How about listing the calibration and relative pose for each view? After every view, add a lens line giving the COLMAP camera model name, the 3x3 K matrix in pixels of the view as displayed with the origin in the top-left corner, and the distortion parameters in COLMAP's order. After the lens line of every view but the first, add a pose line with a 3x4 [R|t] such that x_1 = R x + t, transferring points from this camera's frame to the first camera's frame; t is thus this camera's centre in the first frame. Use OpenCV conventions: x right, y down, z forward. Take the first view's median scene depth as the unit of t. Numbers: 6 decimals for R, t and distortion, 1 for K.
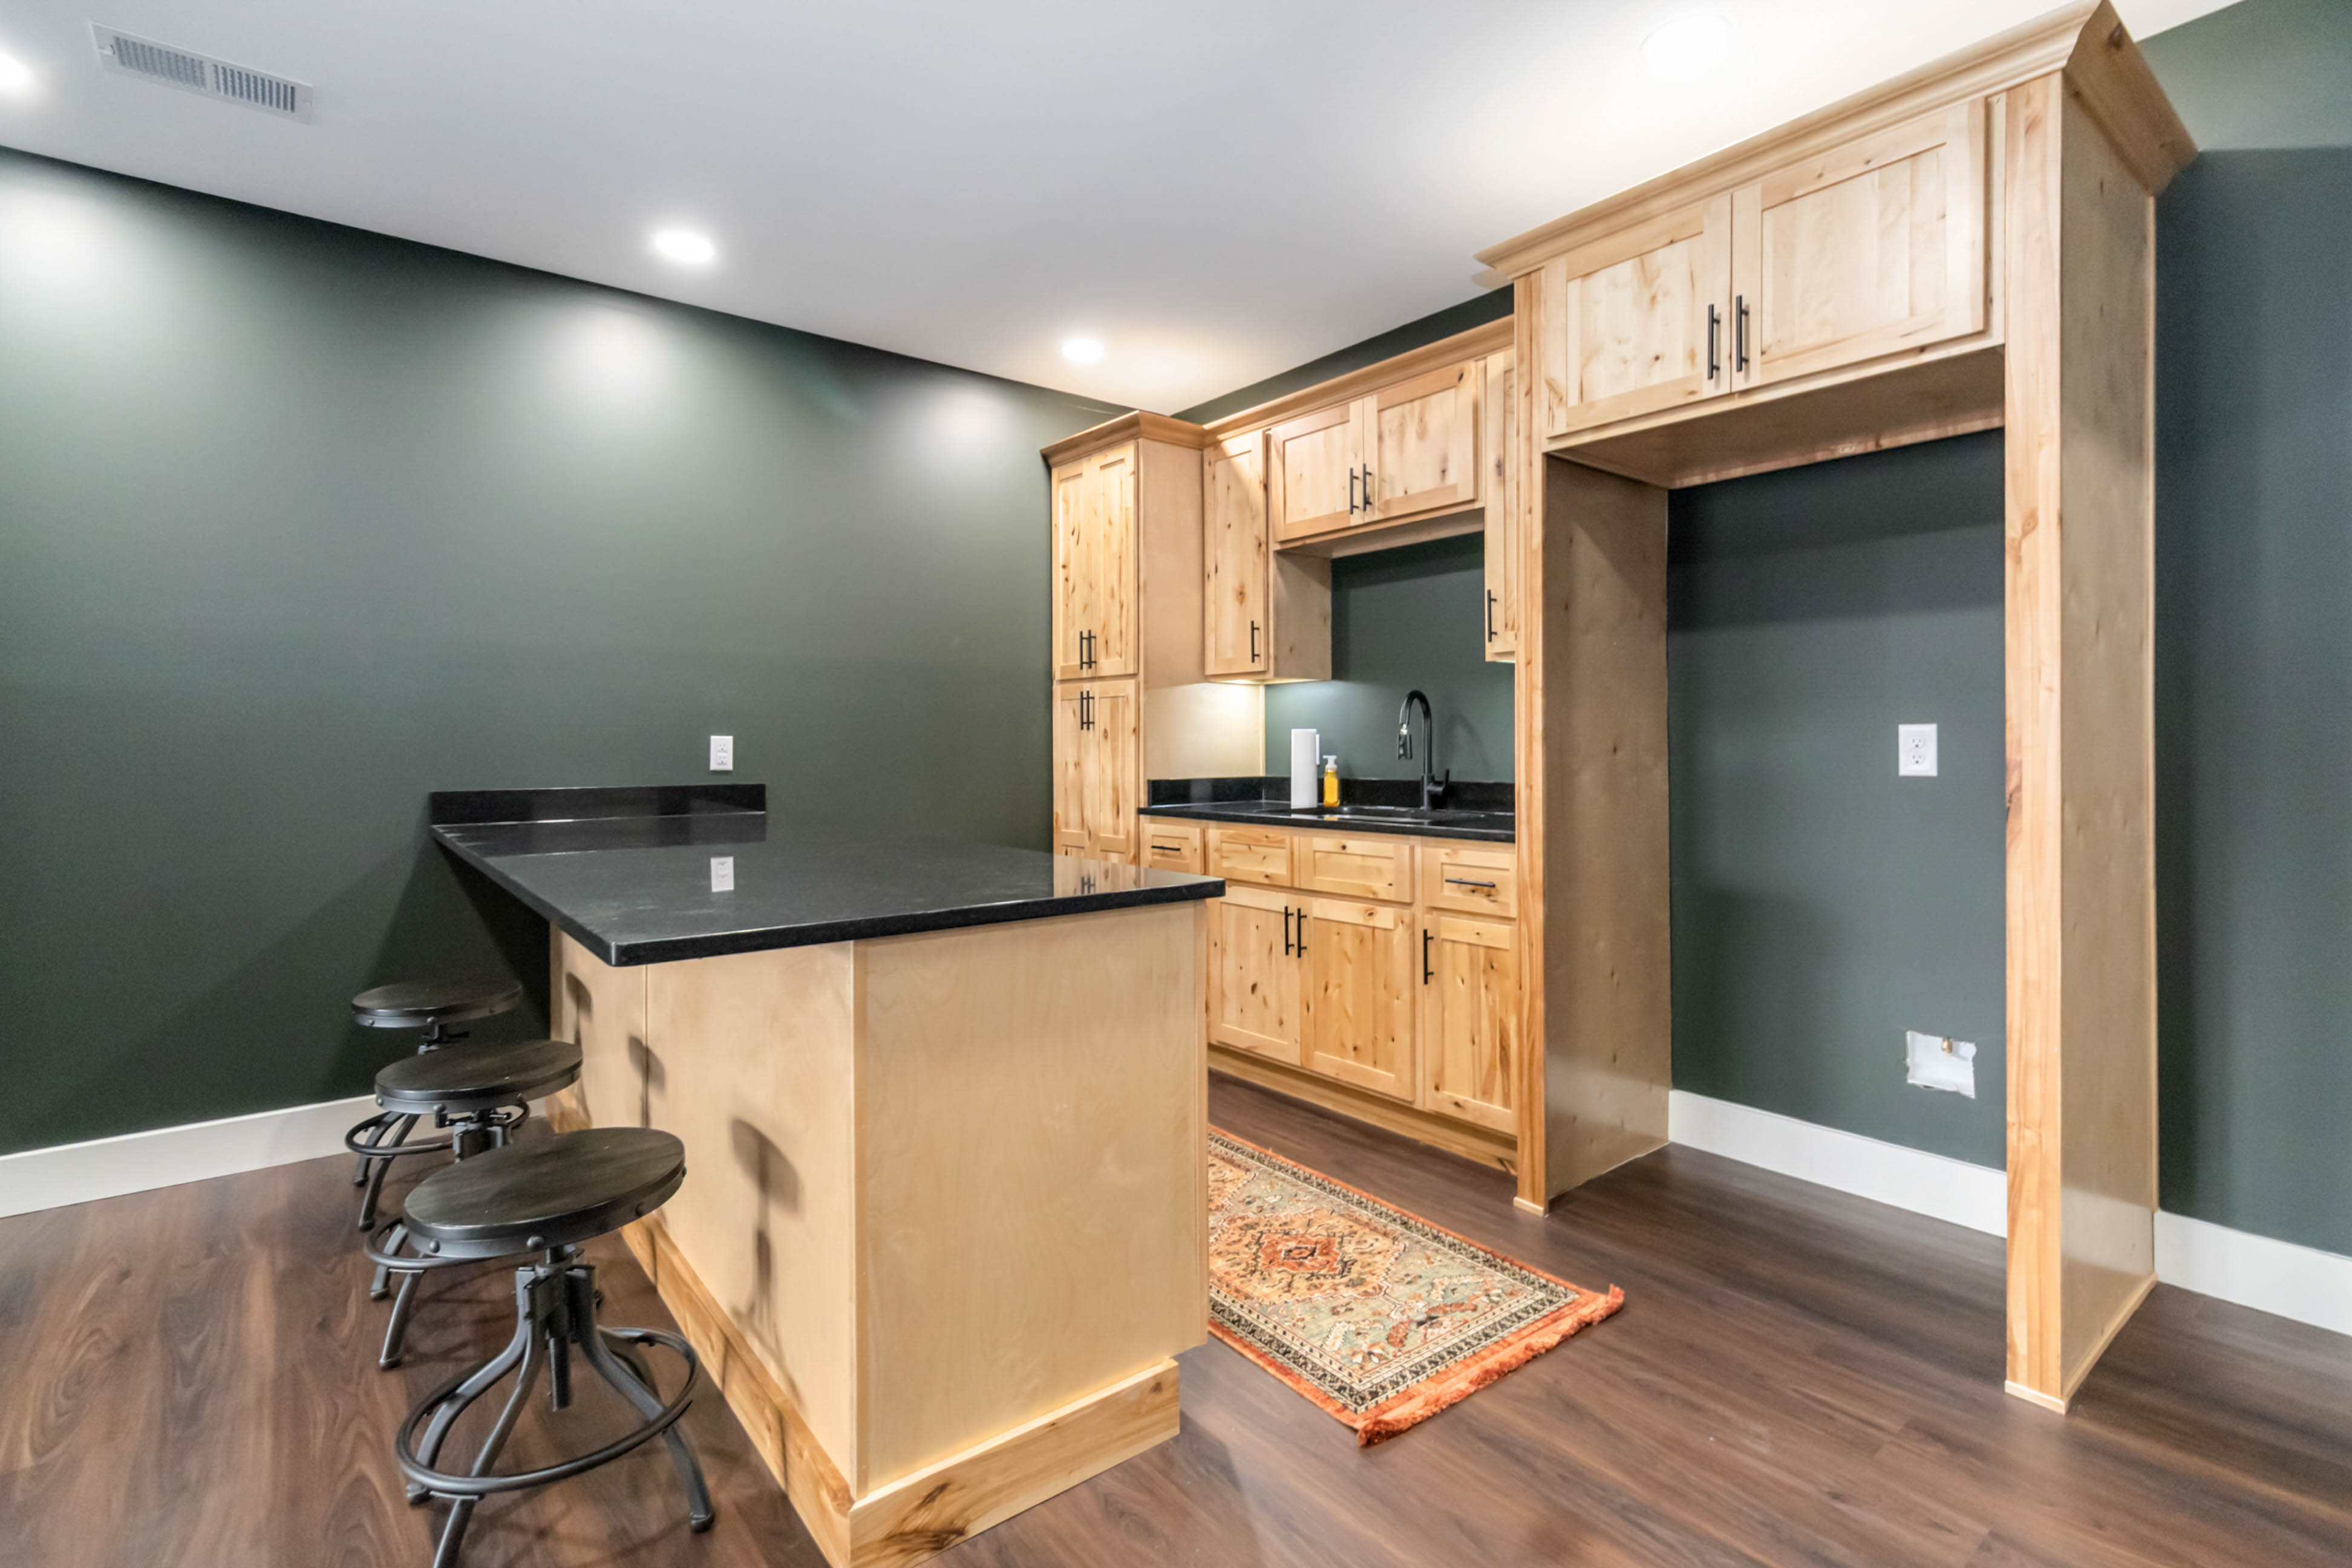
lens RADIAL K [[1100.7, 0, 1182.2], [0, 1100.7, 737.5], [0, 0, 1]] dist [-0.000846, 0.000036]
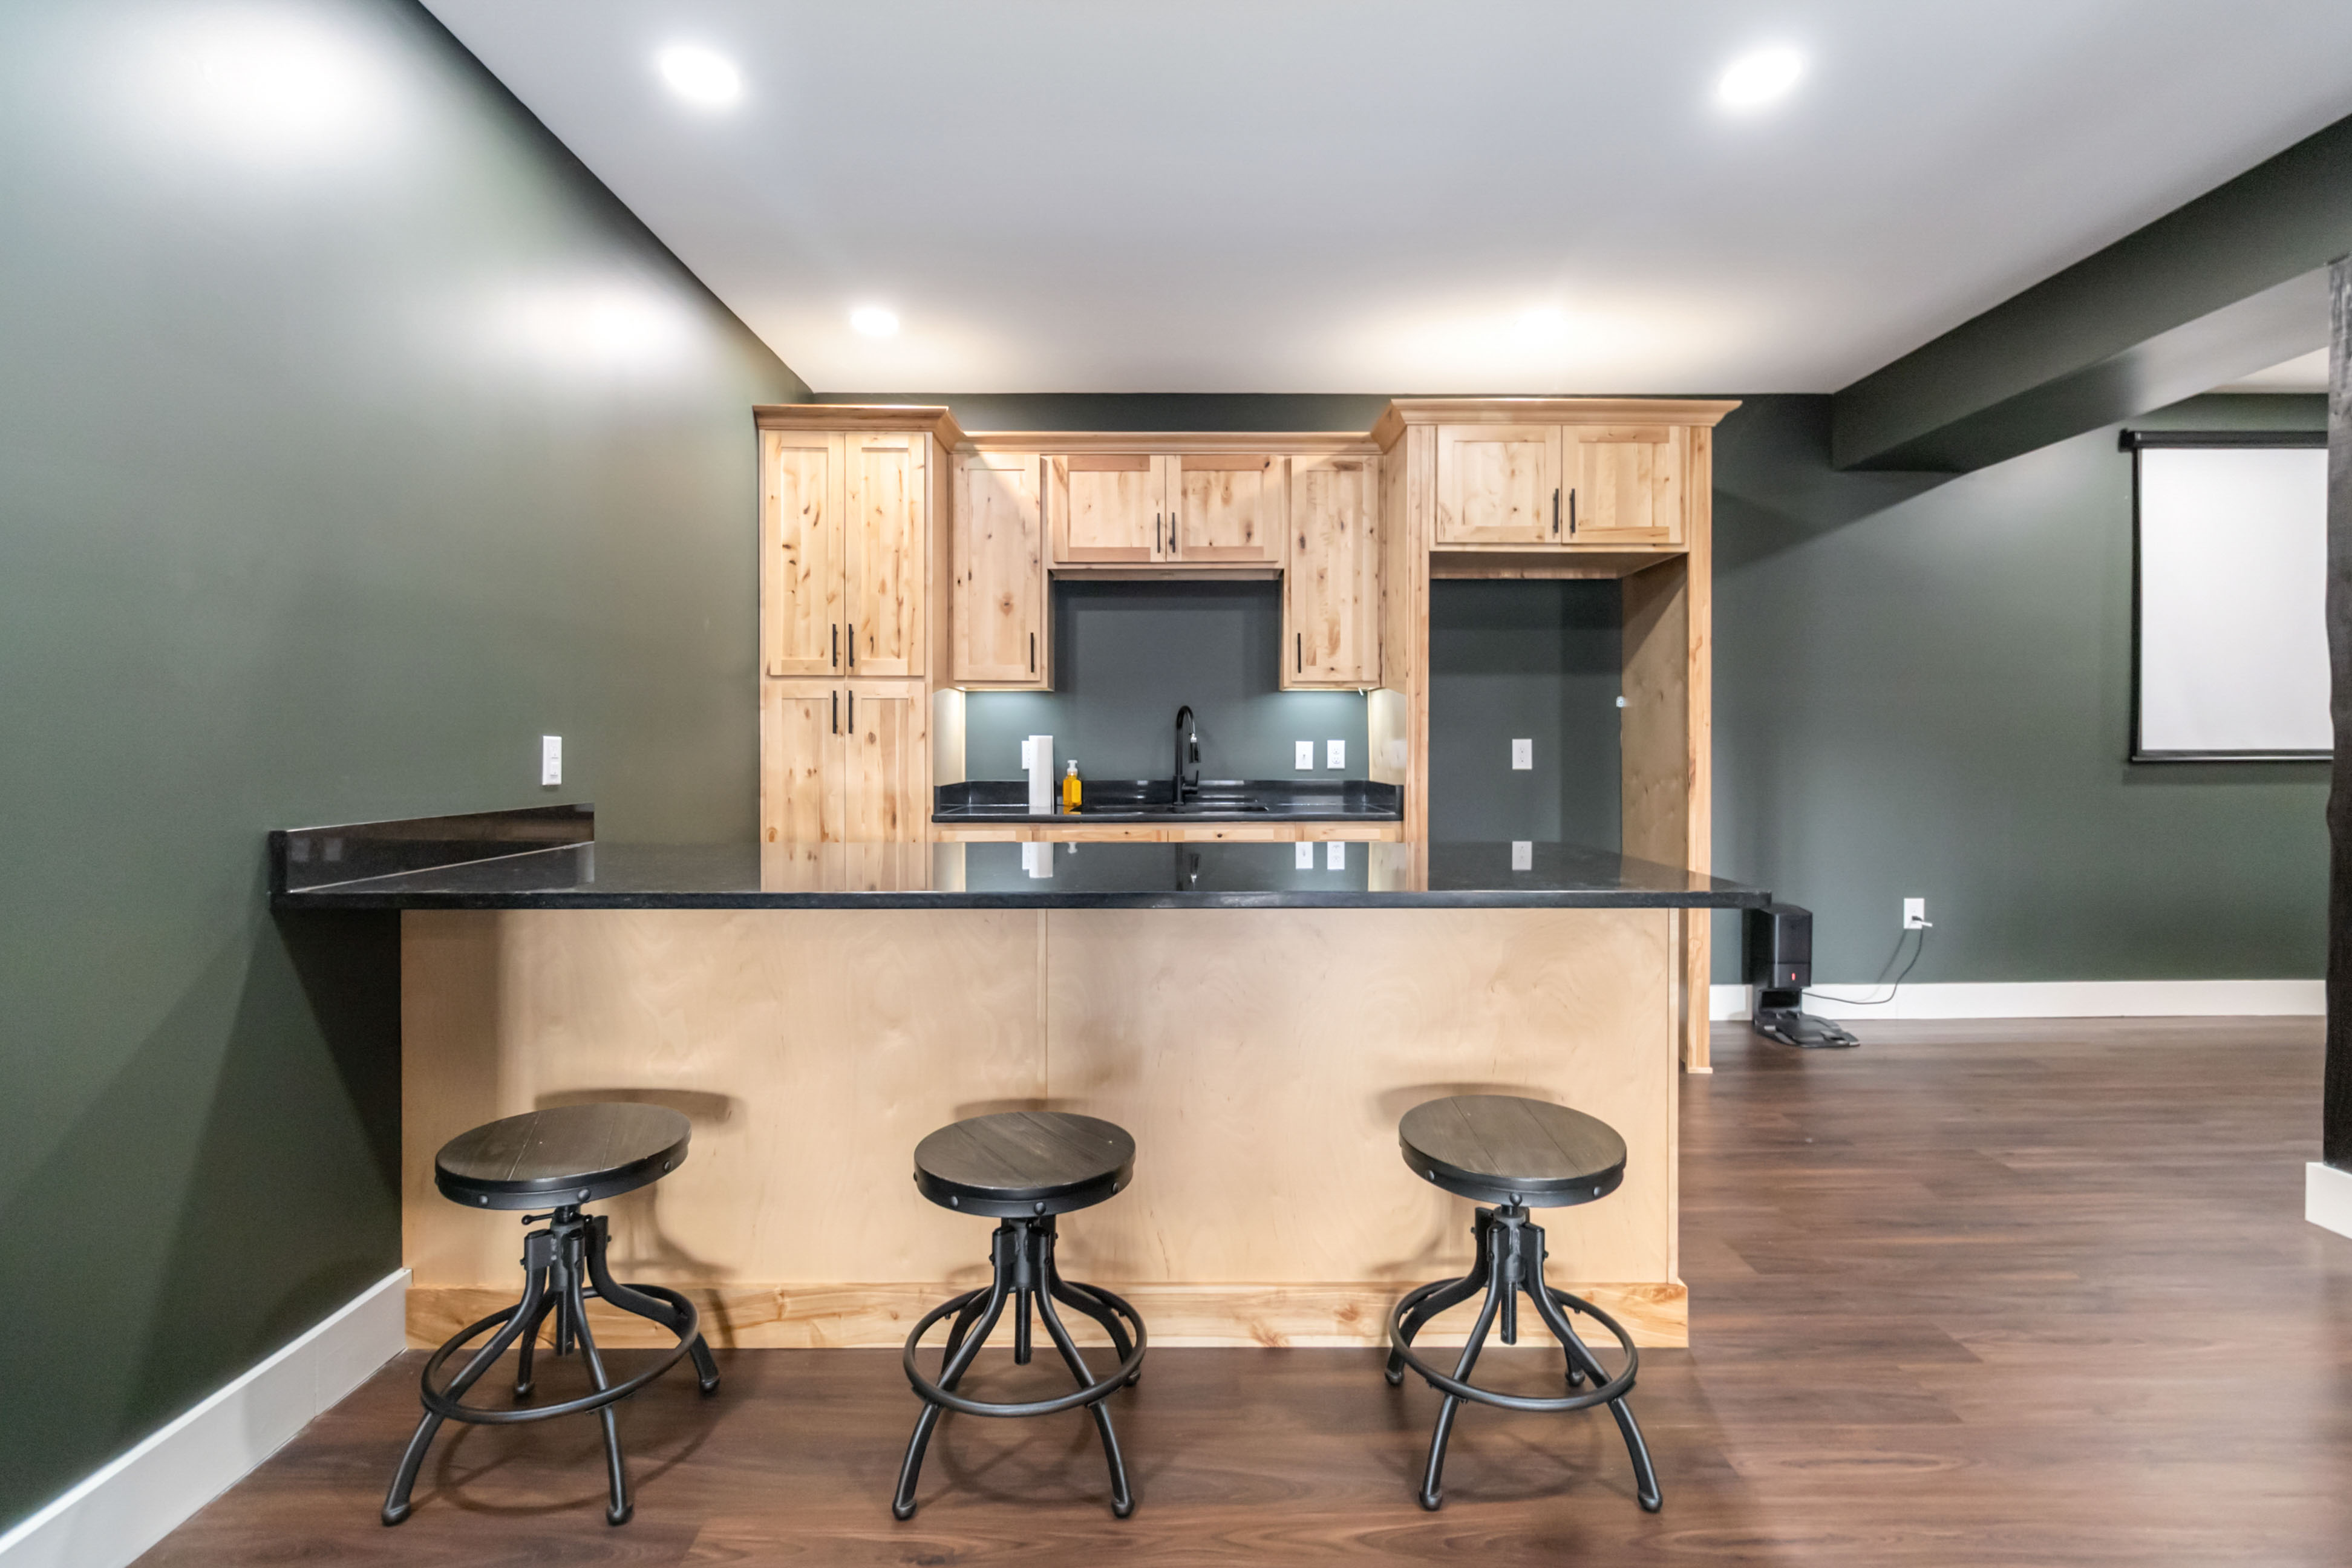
lens RADIAL K [[1100.7, 0, 1182.2], [0, 1100.7, 737.5], [0, 0, 1]] dist [-0.000846, 0.000036]
pose [[0.615017, 0.010305, 0.788447, -0.673336], [-0.006794, 0.999947, -0.007770, 0.001548], [-0.788485, -0.000578, 0.615054, 0.236975]]
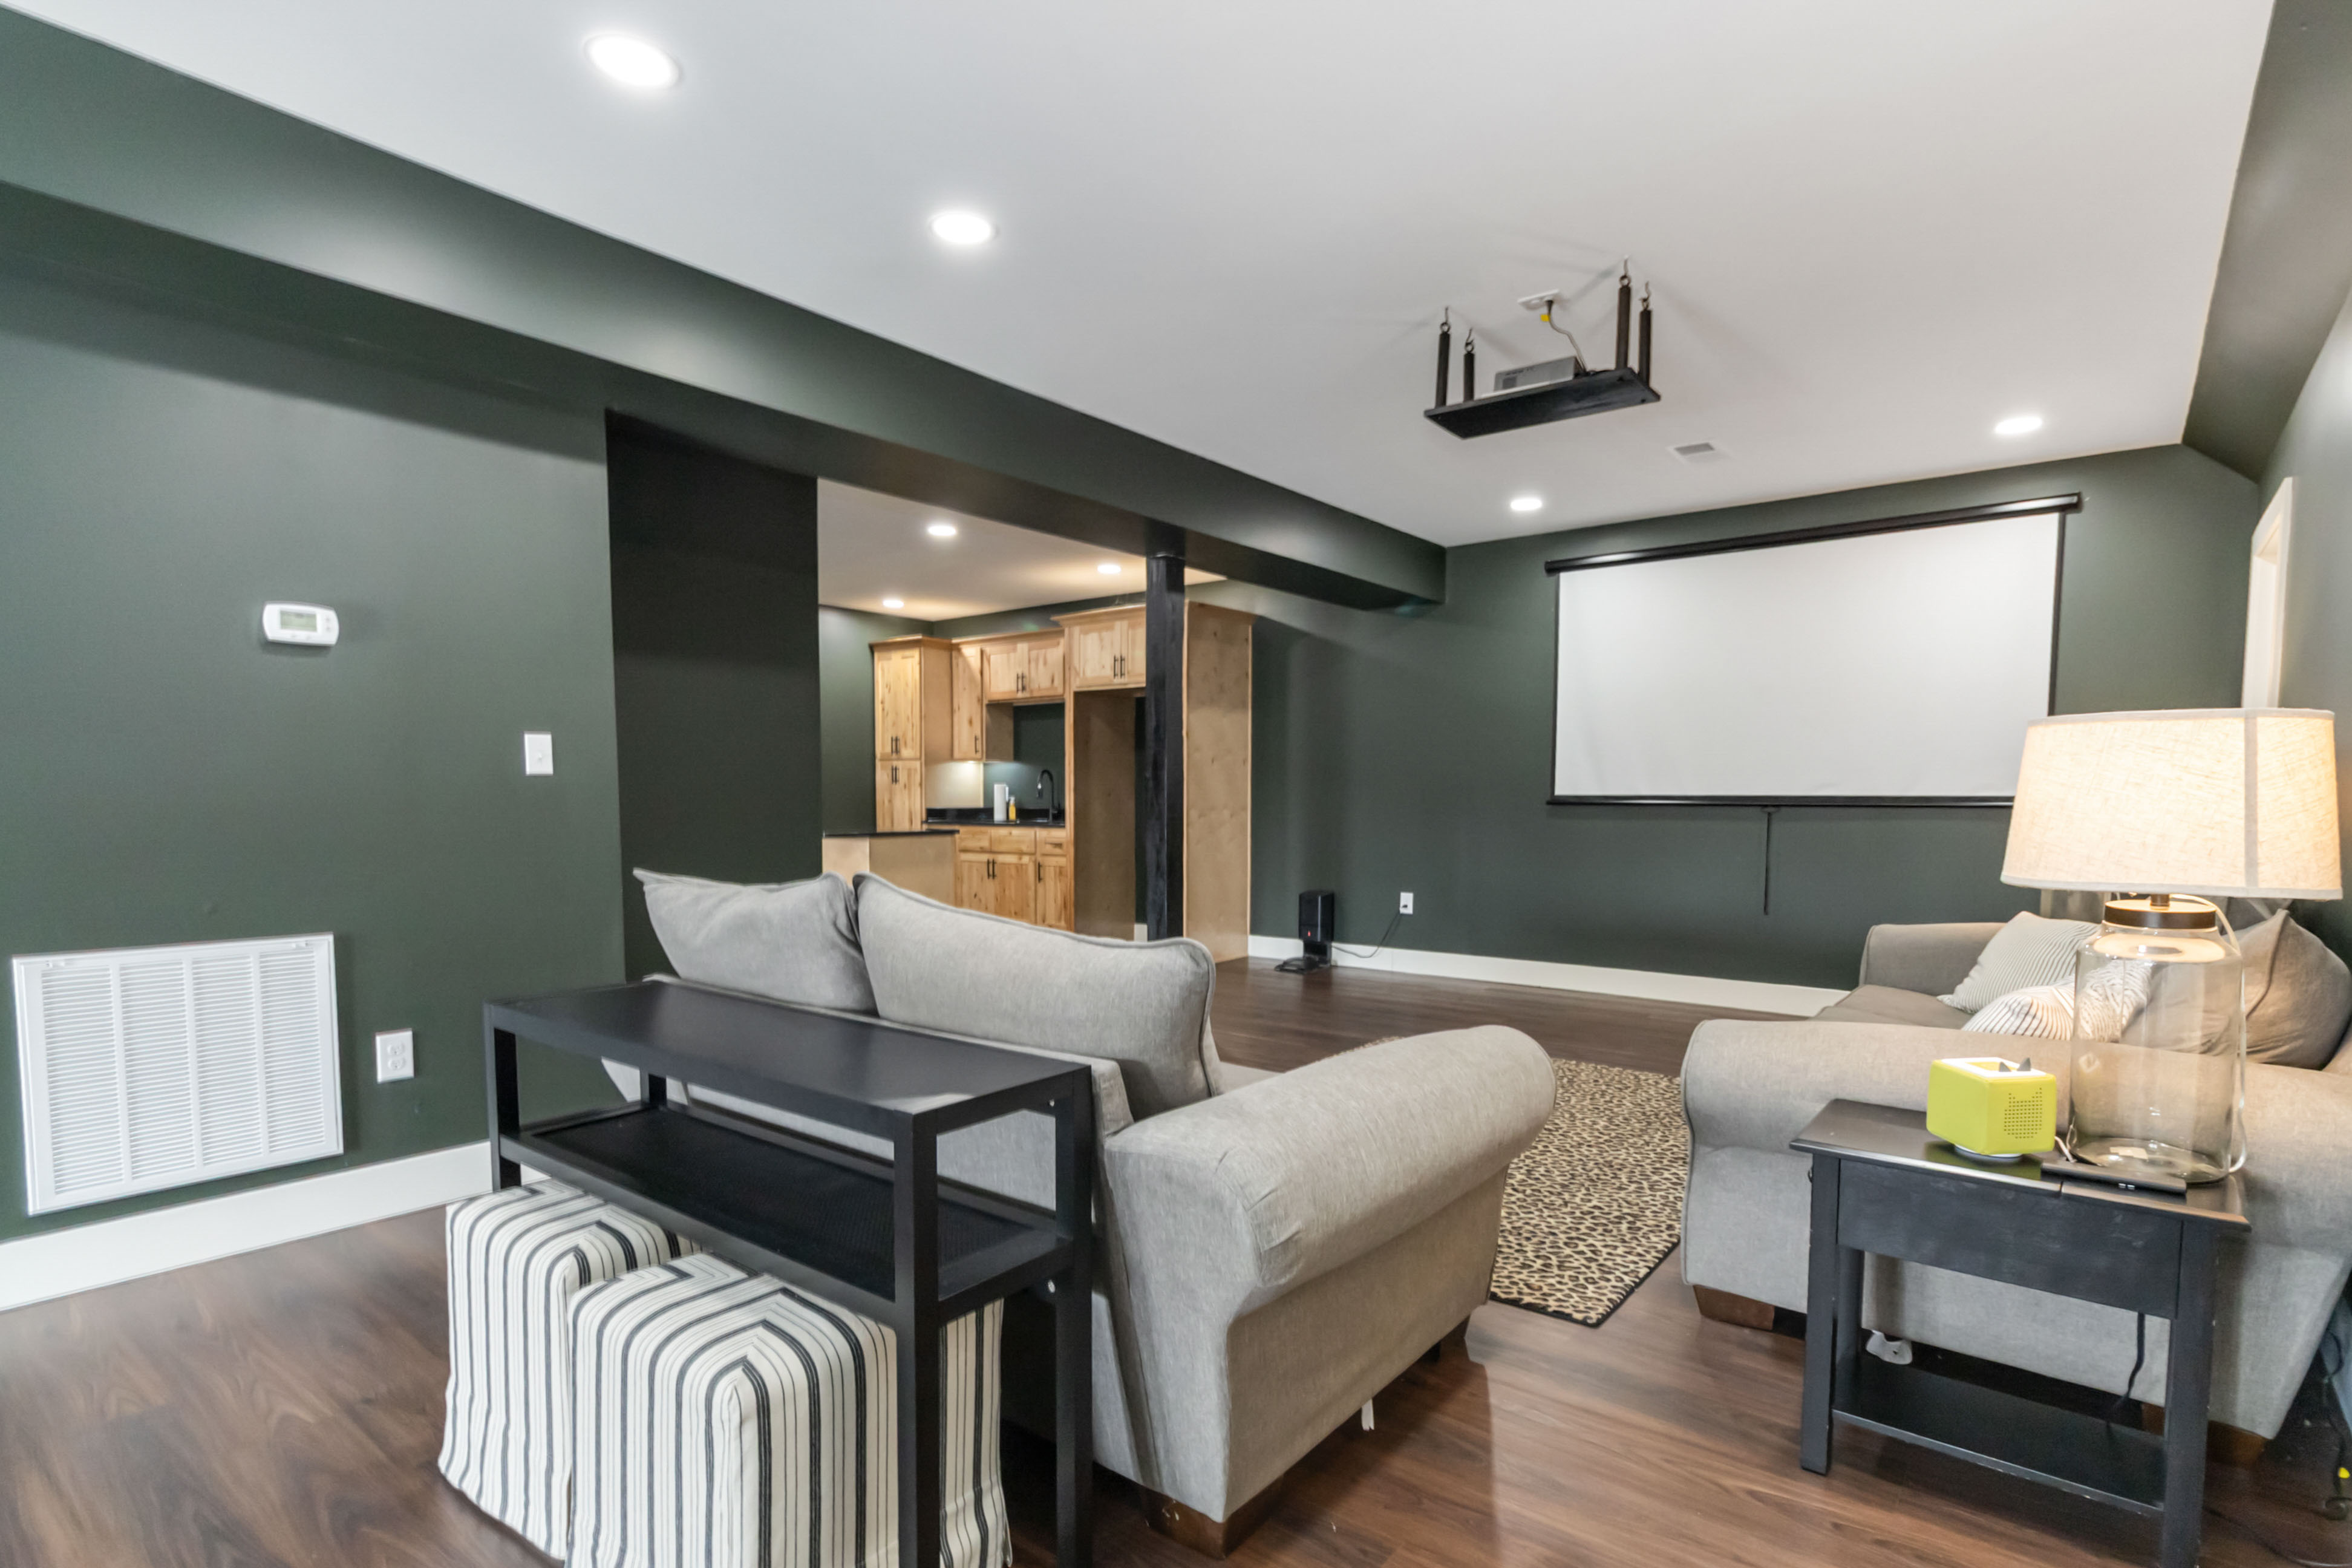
lens RADIAL K [[1134.5, 0, 1193.9], [0, 1134.5, 860.8], [0, 0, 1]] dist [-0.001107, -0.000179]
pose [[0.973703, -0.004051, 0.227785, -0.027840], [-0.010614, 0.997950, 0.063116, -0.003569], [-0.227574, -0.063874, 0.971664, -1.299458]]
